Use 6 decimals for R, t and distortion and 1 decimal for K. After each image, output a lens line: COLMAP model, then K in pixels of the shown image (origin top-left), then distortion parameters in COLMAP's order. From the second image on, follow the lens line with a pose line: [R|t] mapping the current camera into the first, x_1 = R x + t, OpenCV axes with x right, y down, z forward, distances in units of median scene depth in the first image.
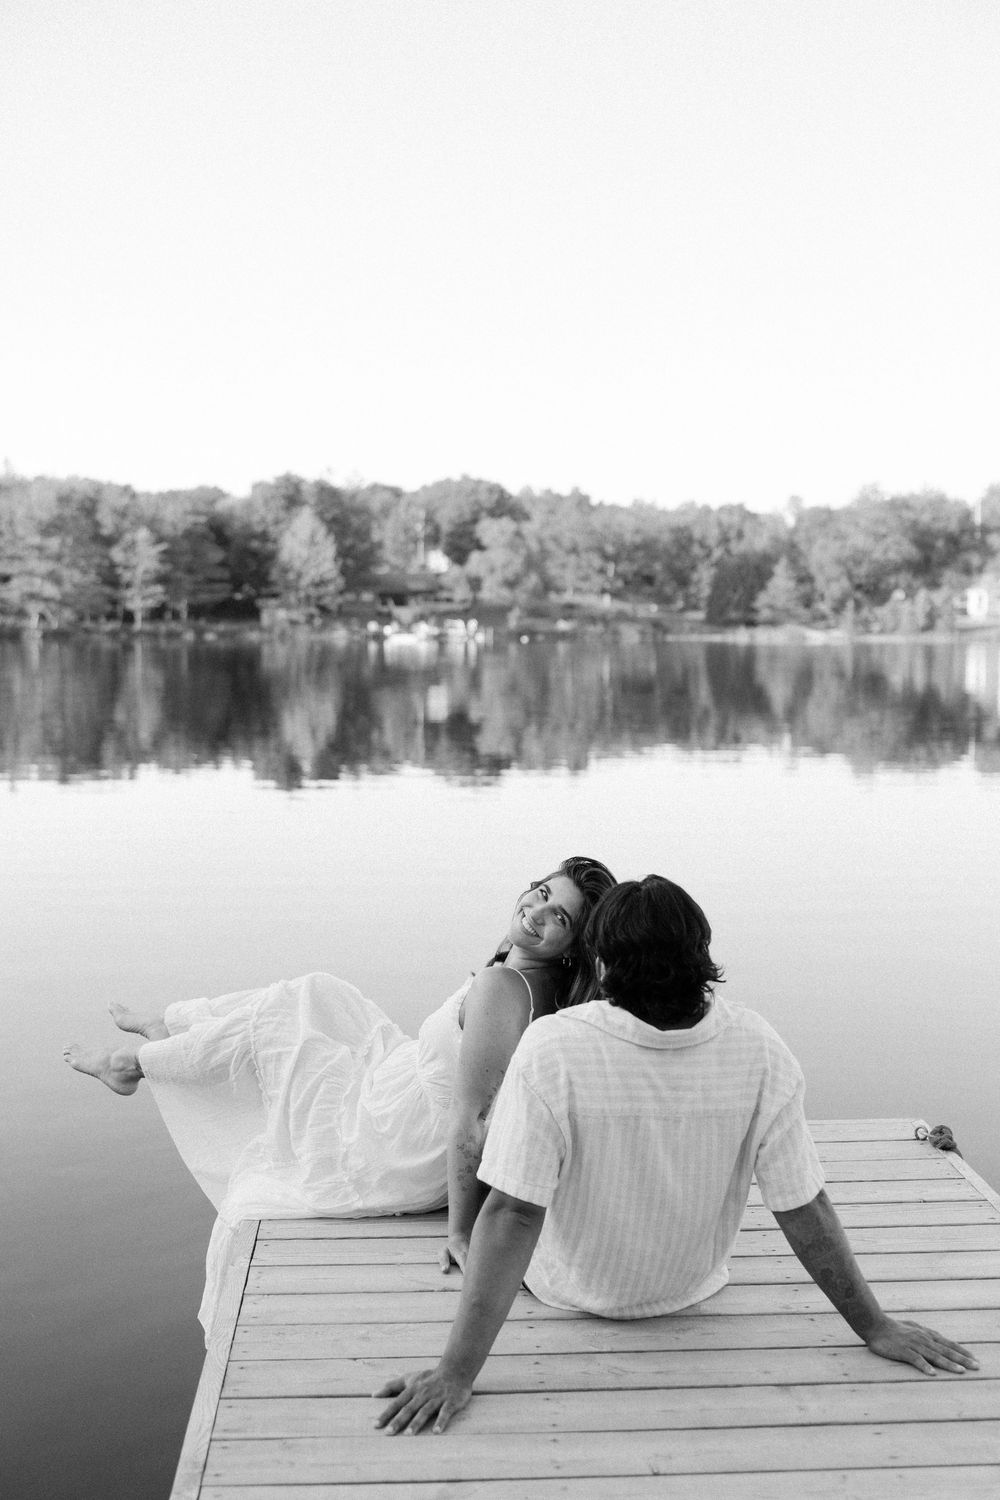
lens RADIAL K [[1774.6, 0, 504.1], [0, 1774.6, 755.8], [0, 0, 1]] dist [-0.008108, 0.035936]
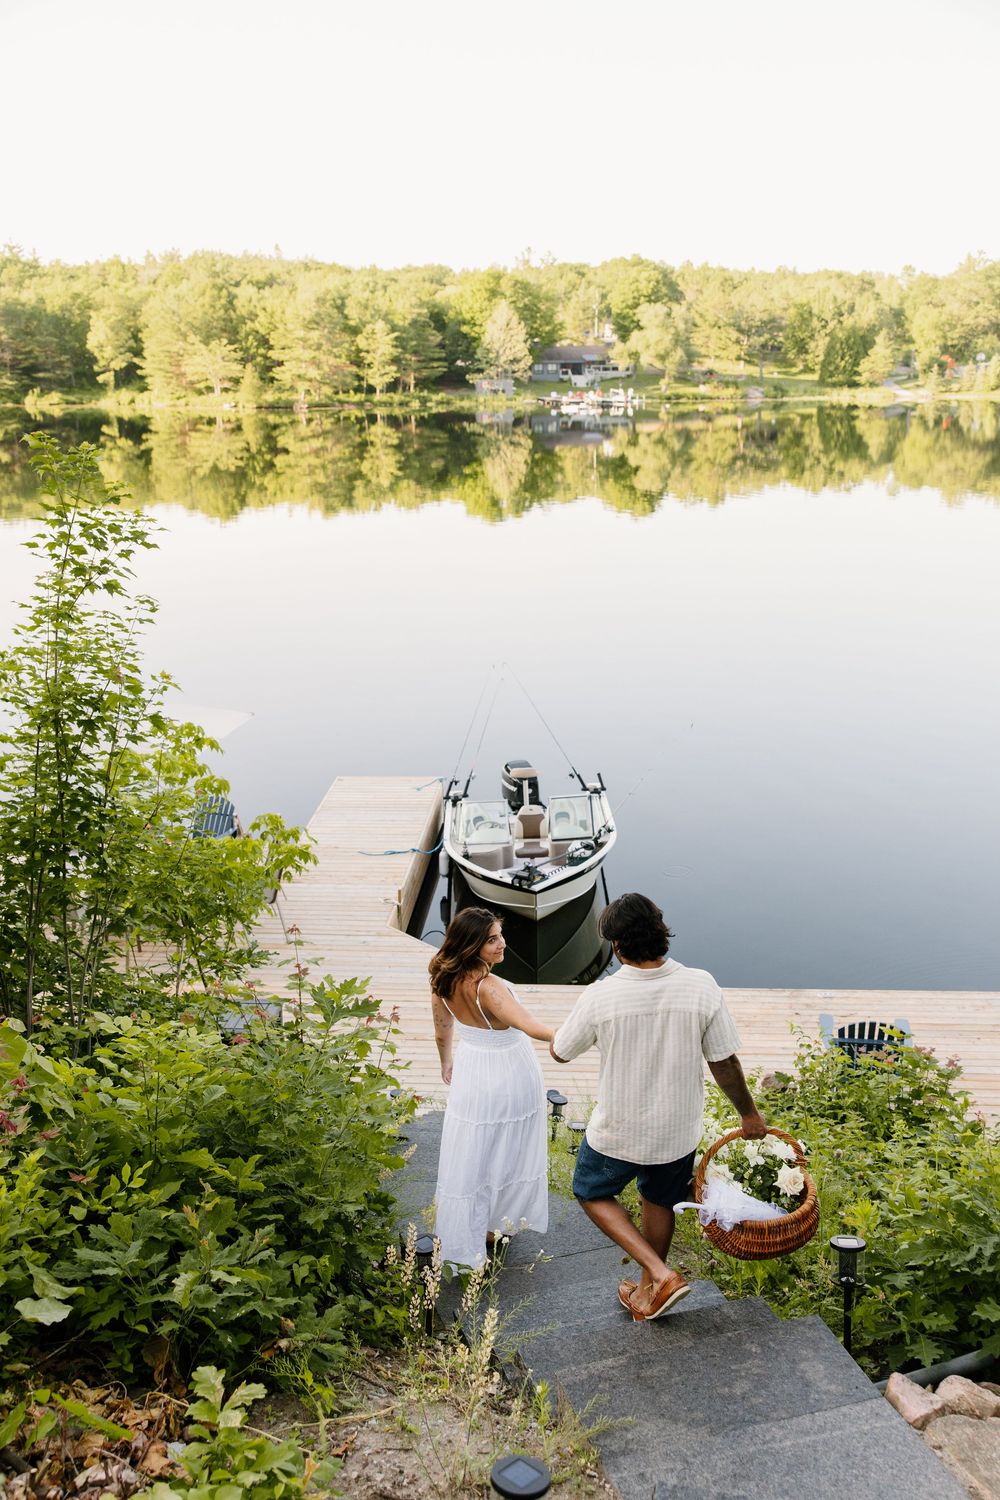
lens RADIAL K [[1638.8, 0, 500.0], [0, 1638.8, 750.0], [0, 0, 1]] dist [0.014481, -0.015218]
pose [[0.989762, 0.020266, -0.141283, 0.060935], [0.008037, 0.980384, 0.196931, -0.052519], [0.142503, -0.196051, 0.970184, -0.223586]]
